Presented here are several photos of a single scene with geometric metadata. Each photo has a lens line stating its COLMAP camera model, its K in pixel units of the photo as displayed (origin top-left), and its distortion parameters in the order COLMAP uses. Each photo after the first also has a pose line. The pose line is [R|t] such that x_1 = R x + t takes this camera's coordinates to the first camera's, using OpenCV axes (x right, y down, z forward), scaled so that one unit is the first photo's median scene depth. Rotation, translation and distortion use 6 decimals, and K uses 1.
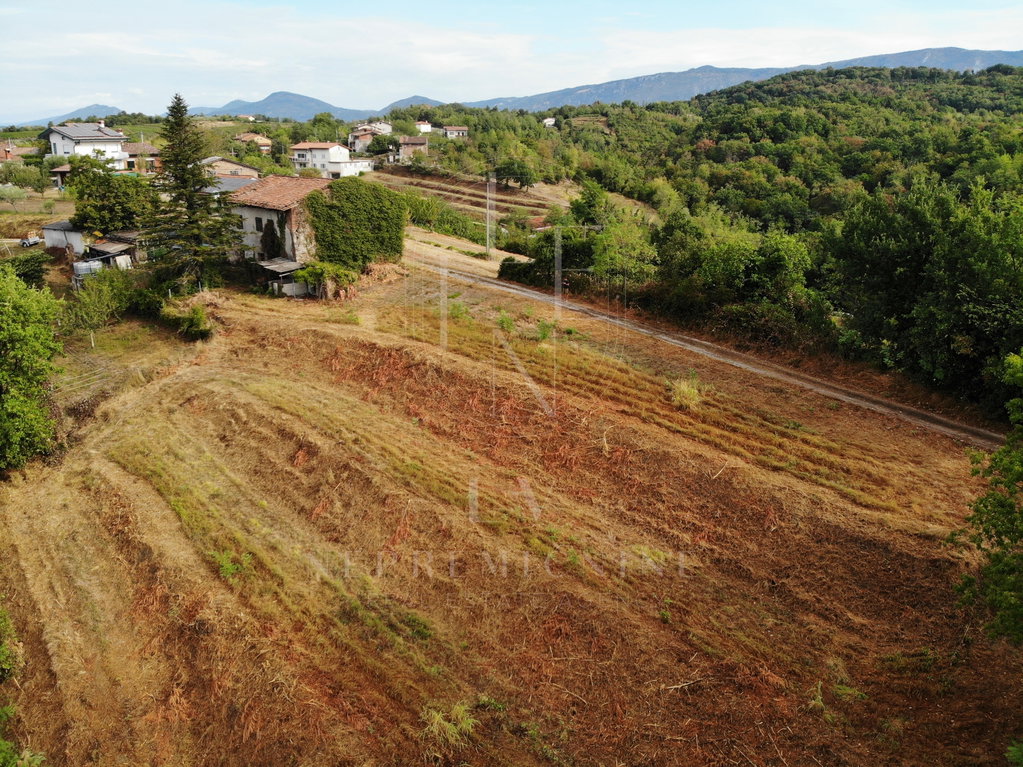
lens RADIAL K [[765.3, 0, 511.5], [0, 765.3, 383.5], [0, 0, 1]] dist [0.000057, -0.000076]
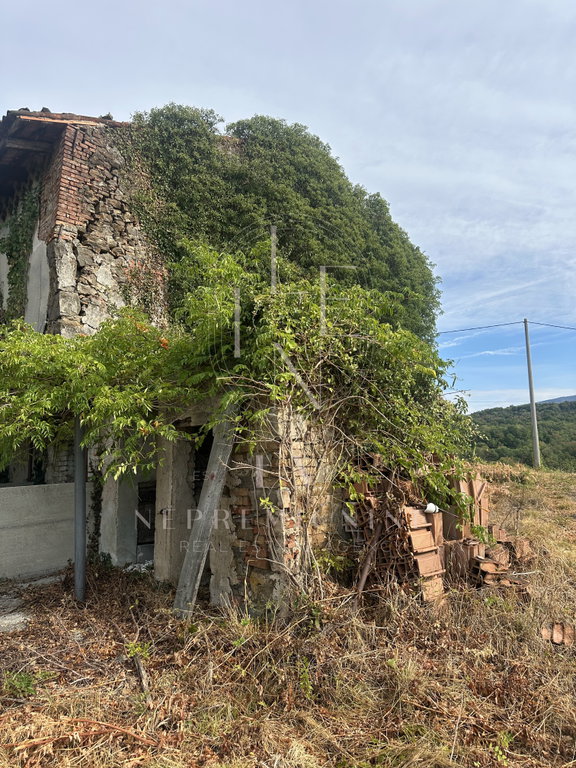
lens RADIAL K [[571.6, 0, 288.0], [0, 571.6, 384.0], [0, 0, 1]] dist [0.088336, -0.096947]
pose [[0.999790, -0.020329, -0.002530, -0.226577], [0.017329, 0.905103, -0.424840, -0.099334], [0.010927, 0.424707, 0.905265, 0.878430]]
